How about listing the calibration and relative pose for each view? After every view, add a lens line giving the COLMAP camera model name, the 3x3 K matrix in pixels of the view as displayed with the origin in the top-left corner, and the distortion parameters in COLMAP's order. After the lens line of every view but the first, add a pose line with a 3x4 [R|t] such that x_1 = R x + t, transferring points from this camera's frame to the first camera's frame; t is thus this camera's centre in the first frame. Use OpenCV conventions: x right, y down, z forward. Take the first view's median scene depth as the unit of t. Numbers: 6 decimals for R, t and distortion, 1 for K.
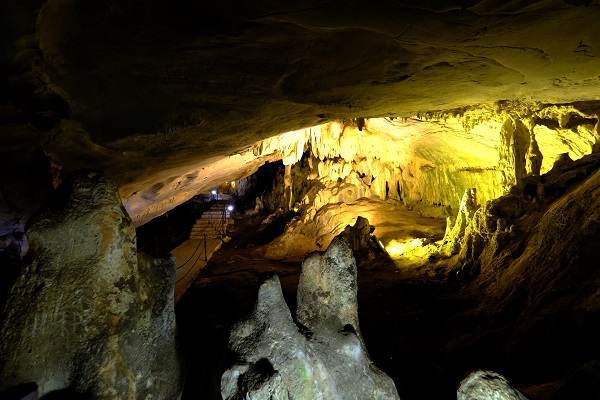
lens RADIAL K [[261.2, 0, 300.1], [0, 261.2, 200.6], [0, 0, 1]] dist [-0.004285, -0.000327]
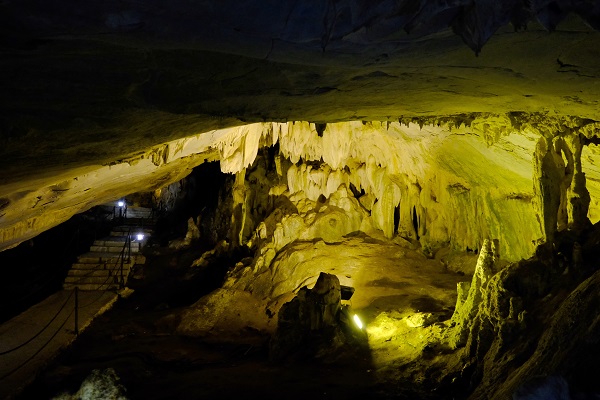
lens RADIAL K [[462.9, 0, 300.0], [0, 462.9, 199.8], [0, 0, 1]] dist [0.002214, -0.000284]
pose [[0.999207, 0.038251, 0.011089, 0.121917], [-0.037886, 0.998787, -0.031459, -0.056831], [-0.012279, 0.031014, 0.999444, -0.057043]]
